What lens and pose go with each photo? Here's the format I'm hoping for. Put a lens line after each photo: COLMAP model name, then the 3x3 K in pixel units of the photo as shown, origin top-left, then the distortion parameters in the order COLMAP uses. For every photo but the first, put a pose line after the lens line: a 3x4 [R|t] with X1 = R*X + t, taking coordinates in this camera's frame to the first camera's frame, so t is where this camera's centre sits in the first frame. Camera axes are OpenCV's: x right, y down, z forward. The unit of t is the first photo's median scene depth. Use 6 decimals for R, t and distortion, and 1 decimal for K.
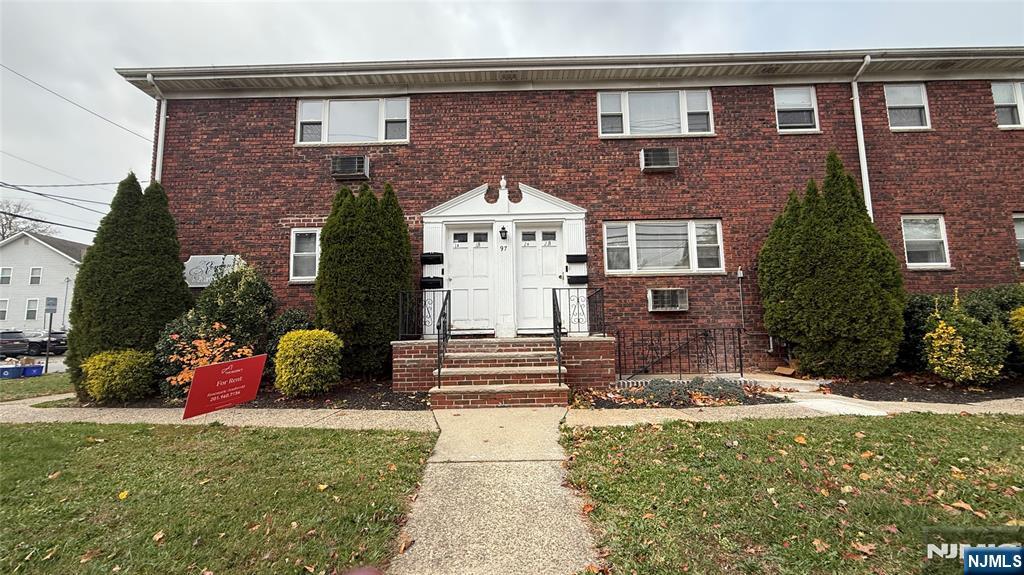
lens RADIAL K [[410.1, 0, 507.8], [0, 410.1, 284.7], [0, 0, 1]] dist [-0.002287, 0.000462]
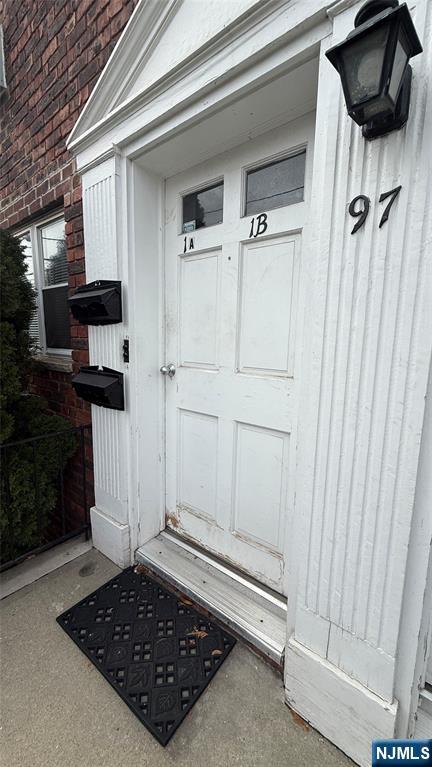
lens RADIAL K [[307.2, 0, 215.3], [0, 307.2, 383.1], [0, 0, 1]] dist [-0.002287, 0.000462]
pose [[0.787251, 0.122298, -0.604383, 0.017660], [0.032930, 0.970398, 0.239255, -0.056651], [0.615753, -0.208256, 0.759920, 0.854397]]
